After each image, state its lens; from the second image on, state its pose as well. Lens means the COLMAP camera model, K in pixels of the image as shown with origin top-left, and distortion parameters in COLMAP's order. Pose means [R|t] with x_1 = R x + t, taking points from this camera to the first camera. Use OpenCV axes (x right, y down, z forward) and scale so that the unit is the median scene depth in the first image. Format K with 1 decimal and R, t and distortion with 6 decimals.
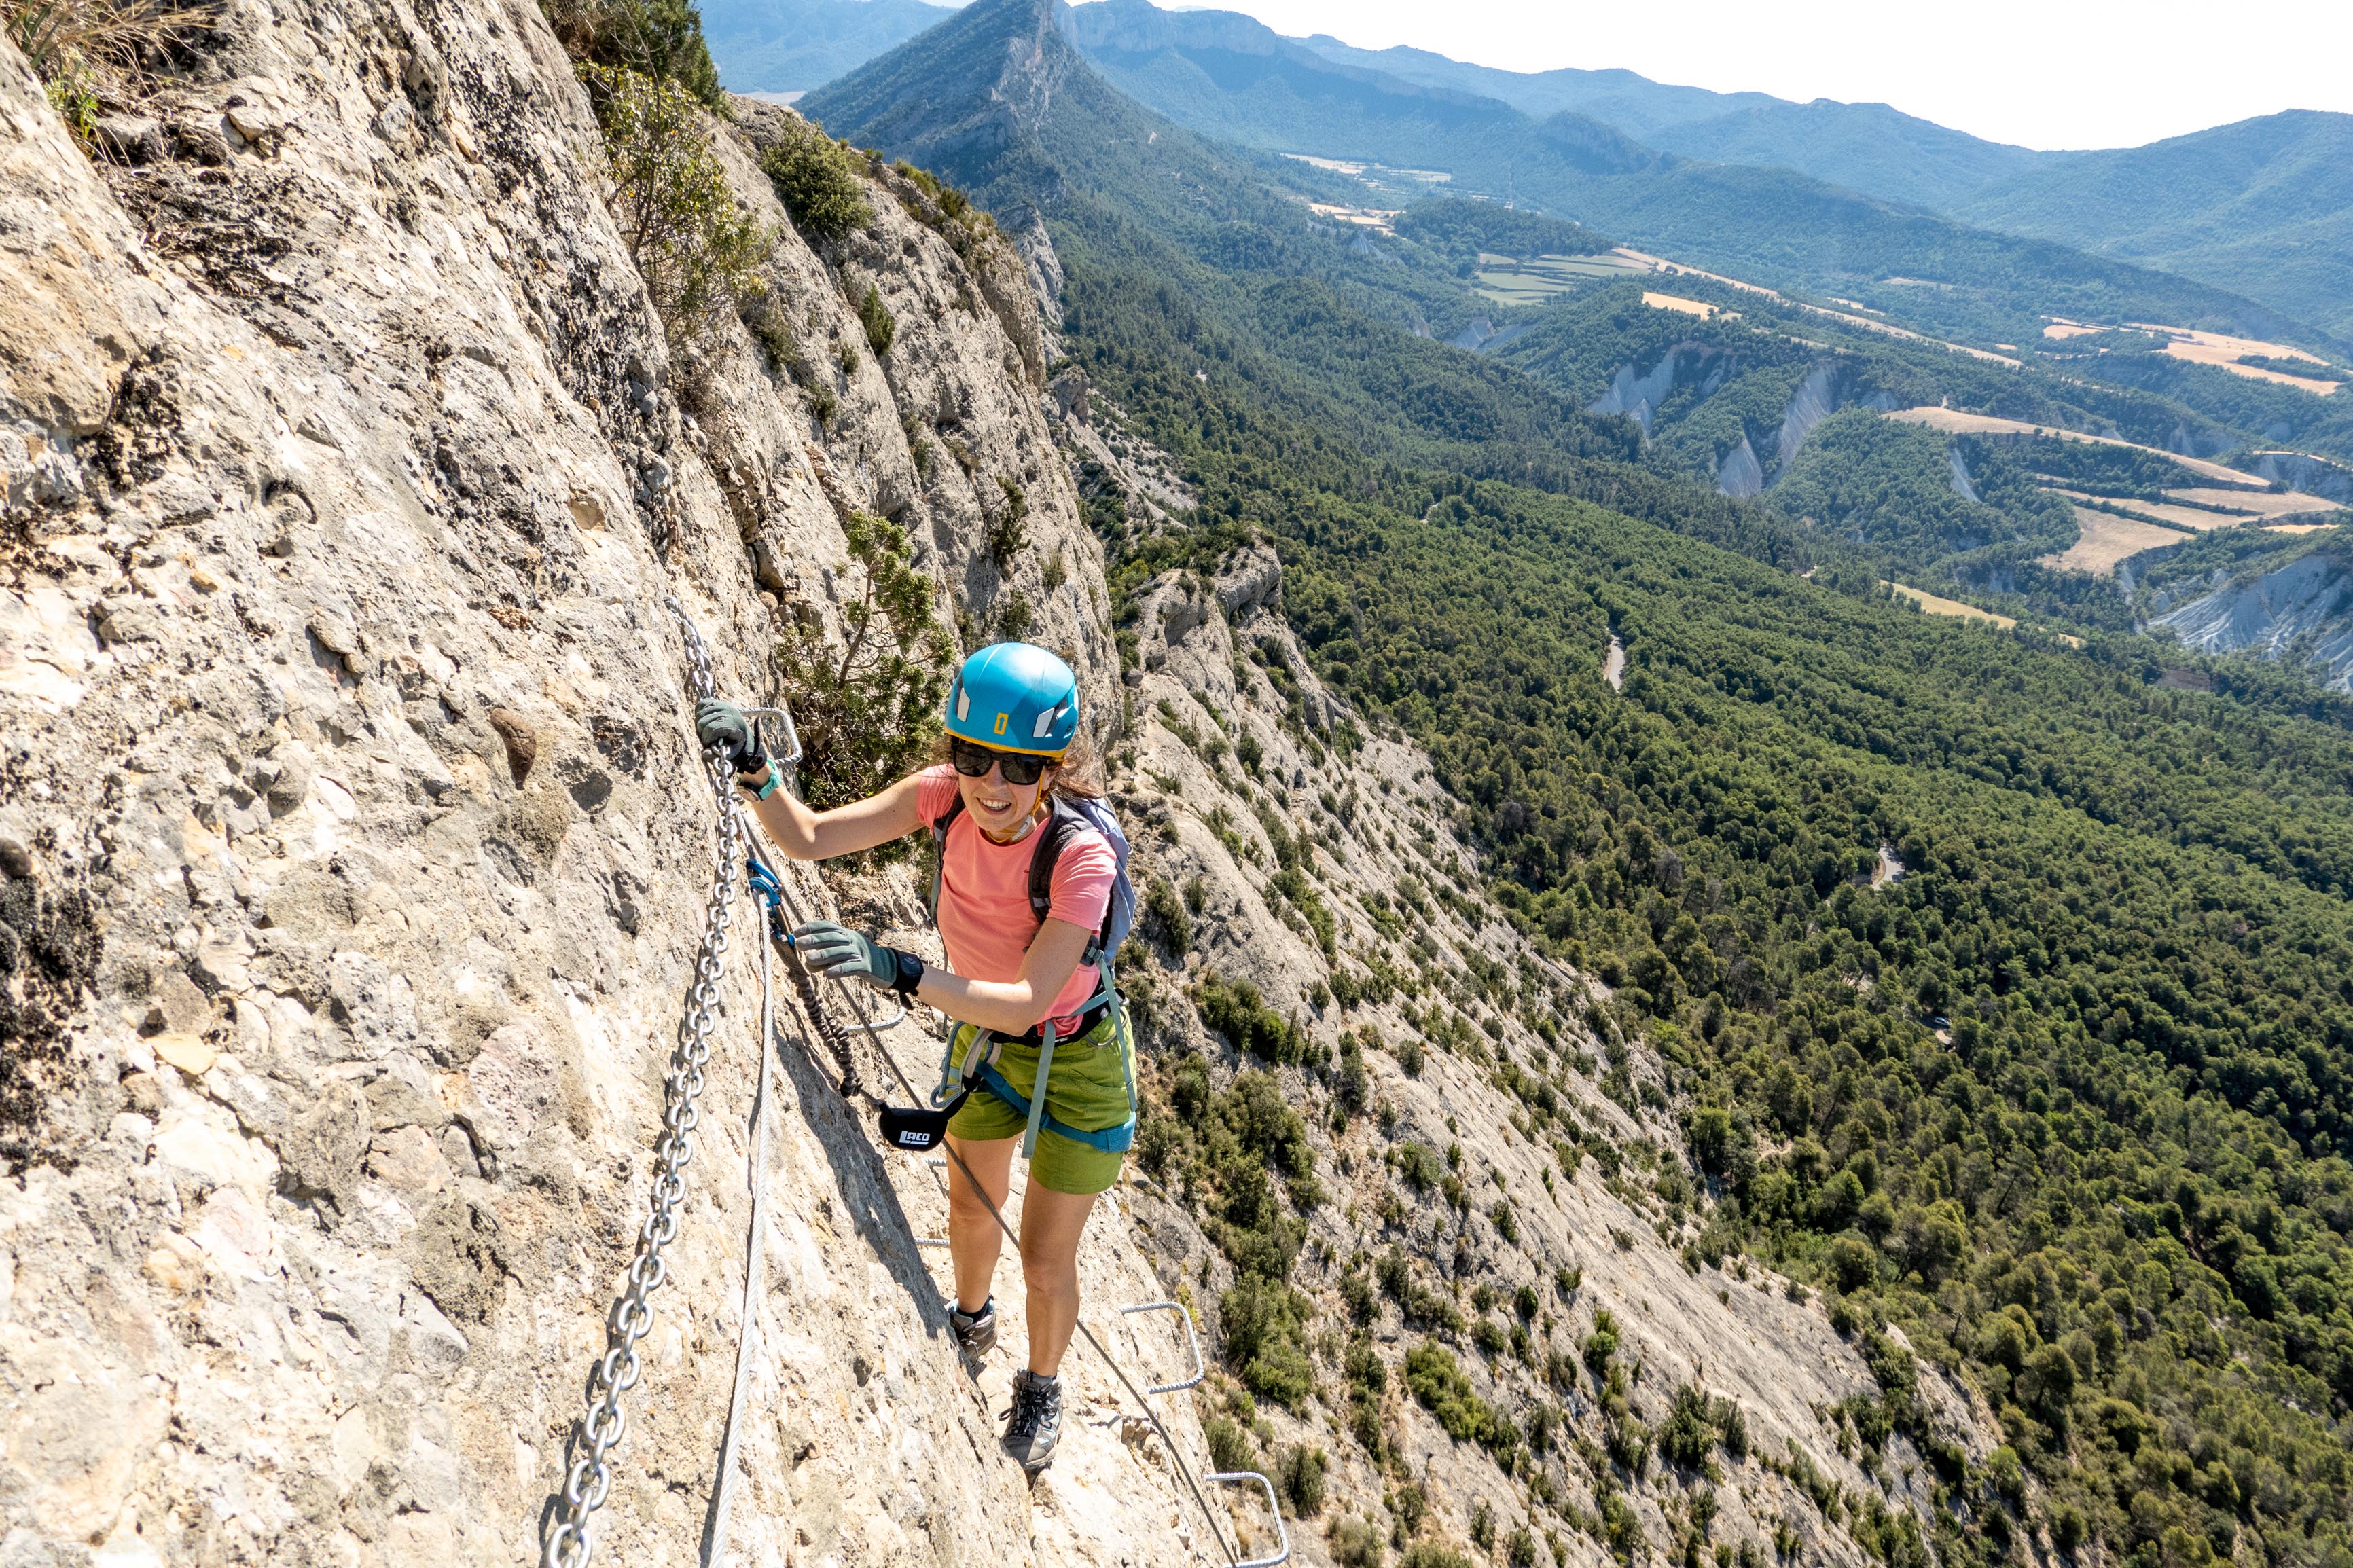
lens RADIAL K [[1511.9, 0, 1176.5], [0, 1511.9, 784.0], [0, 0, 1]] dist [0.009815, -0.021801]
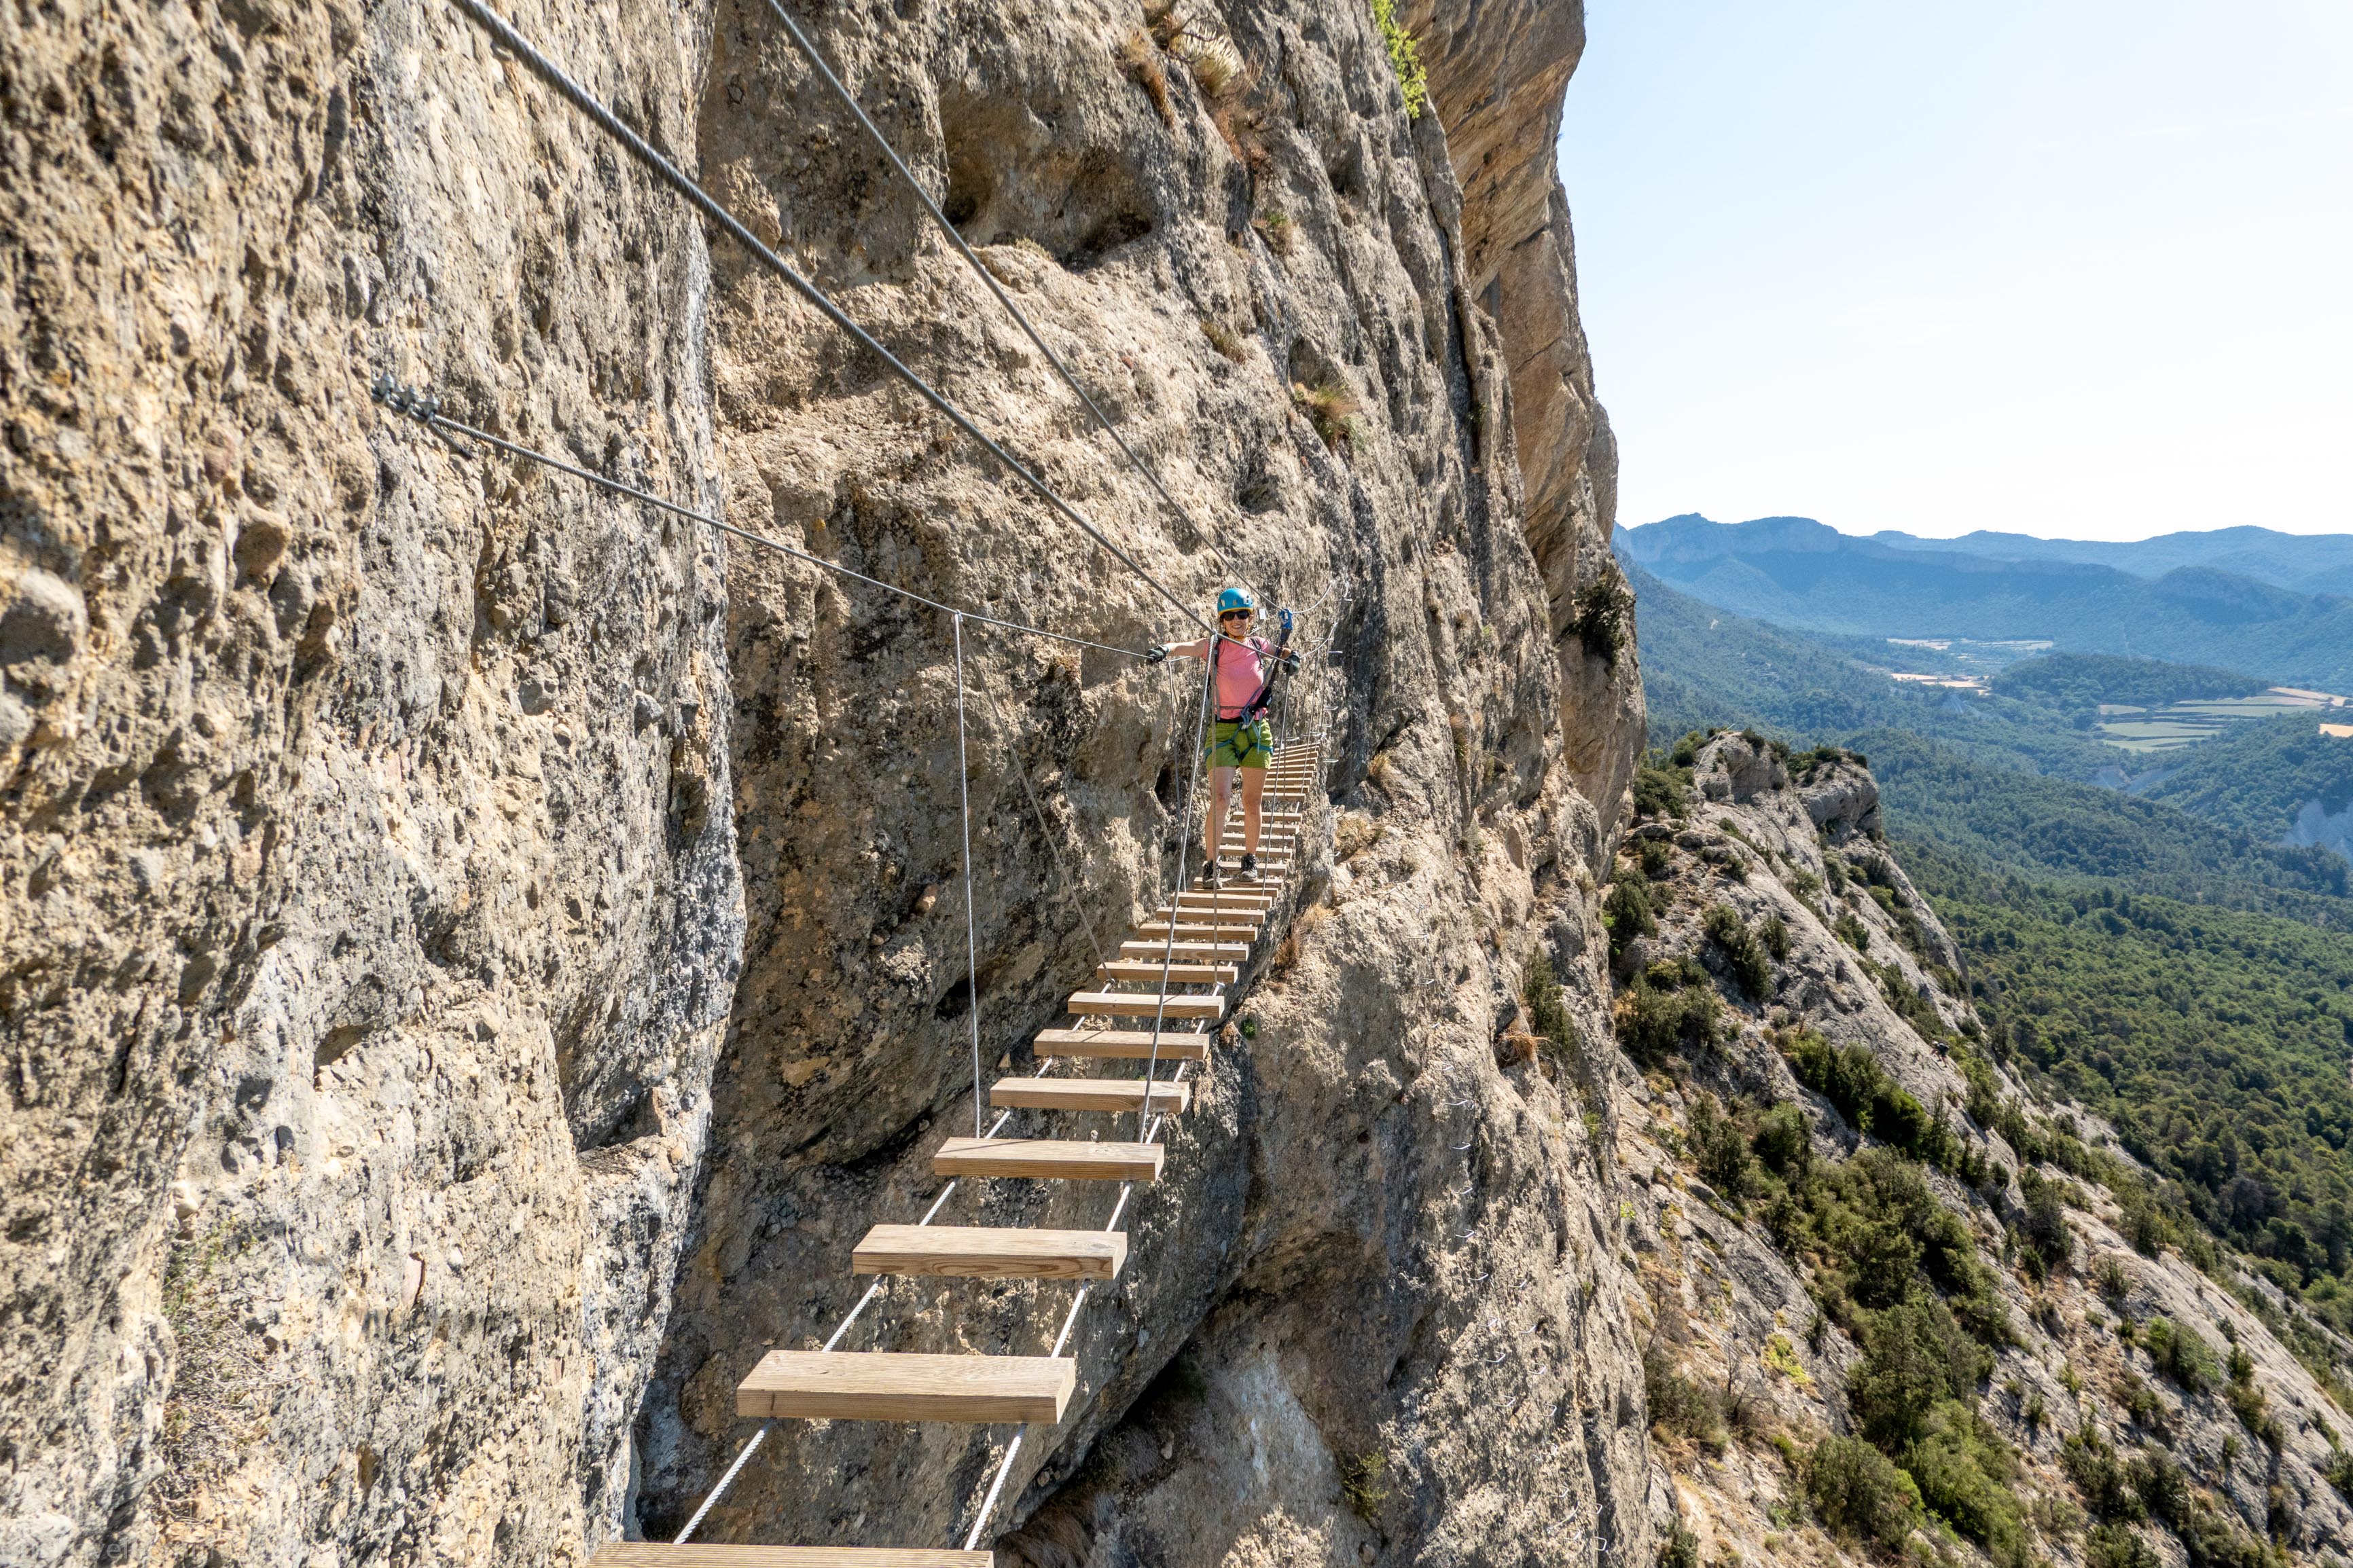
lens RADIAL K [[1511.9, 0, 1176.5], [0, 1511.9, 784.0], [0, 0, 1]] dist [0.009815, -0.021801]
pose [[0.933037, -0.064015, -0.354039, 0.006025], [-0.051712, 0.949964, -0.308050, 0.238590], [0.356044, 0.305730, 0.883041, 0.210373]]
